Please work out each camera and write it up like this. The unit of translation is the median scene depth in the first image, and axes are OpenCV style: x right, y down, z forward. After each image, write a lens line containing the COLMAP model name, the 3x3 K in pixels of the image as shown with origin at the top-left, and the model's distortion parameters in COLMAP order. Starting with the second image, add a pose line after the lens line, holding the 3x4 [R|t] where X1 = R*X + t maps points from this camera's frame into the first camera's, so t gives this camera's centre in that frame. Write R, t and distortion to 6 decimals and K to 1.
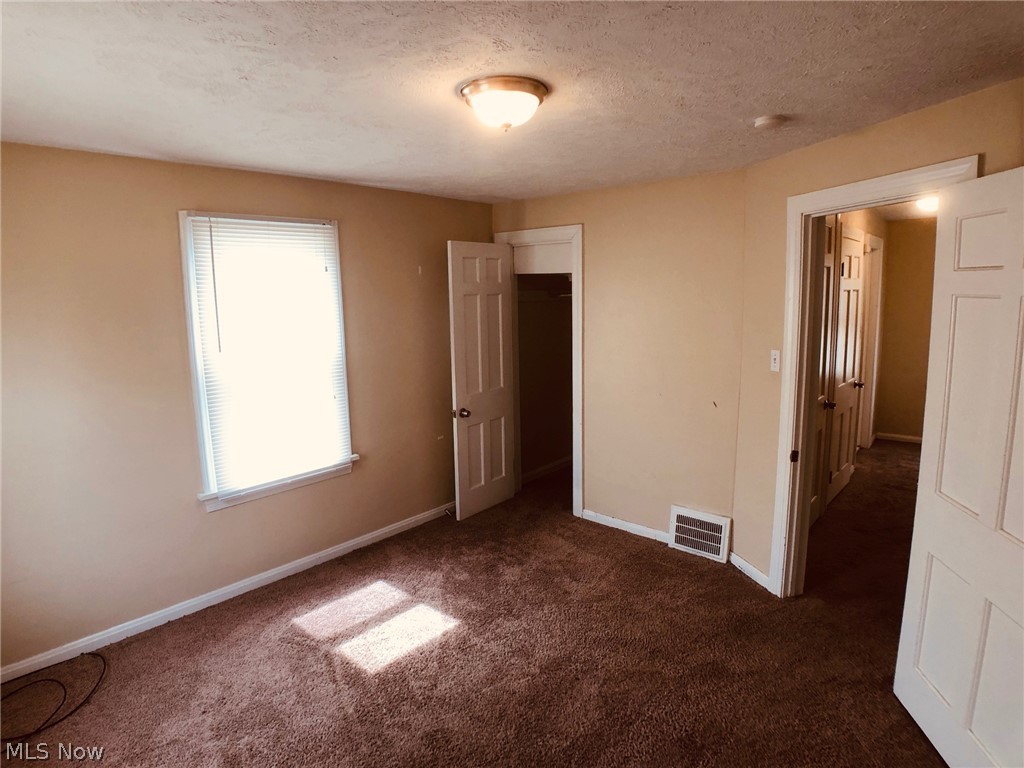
lens RADIAL K [[554.9, 0, 505.5], [0, 554.9, 361.1], [0, 0, 1]] dist [-0.083868, 0.017422]
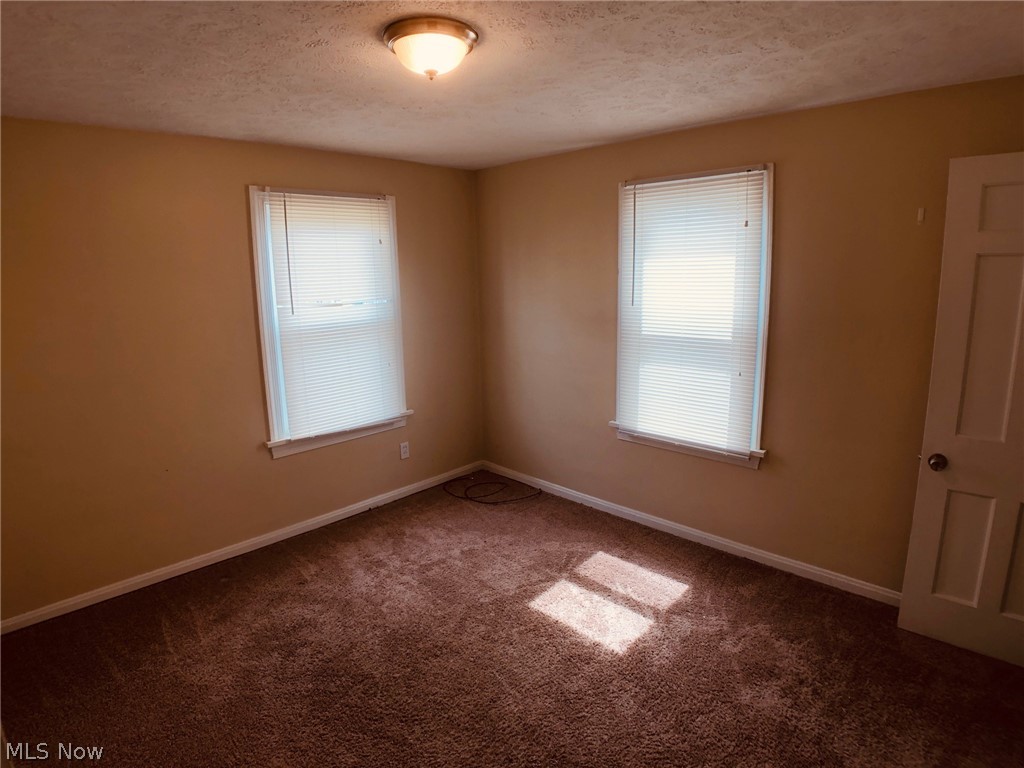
lens RADIAL K [[525.8, 0, 512.5], [0, 525.8, 363.8], [0, 0, 1]] dist [-0.080018, 0.013805]
pose [[0.000161, 0.183864, -0.982952, 0.545372], [-0.119551, 0.975906, 0.182526, -0.063051], [0.992828, 0.117483, 0.022138, 0.706417]]
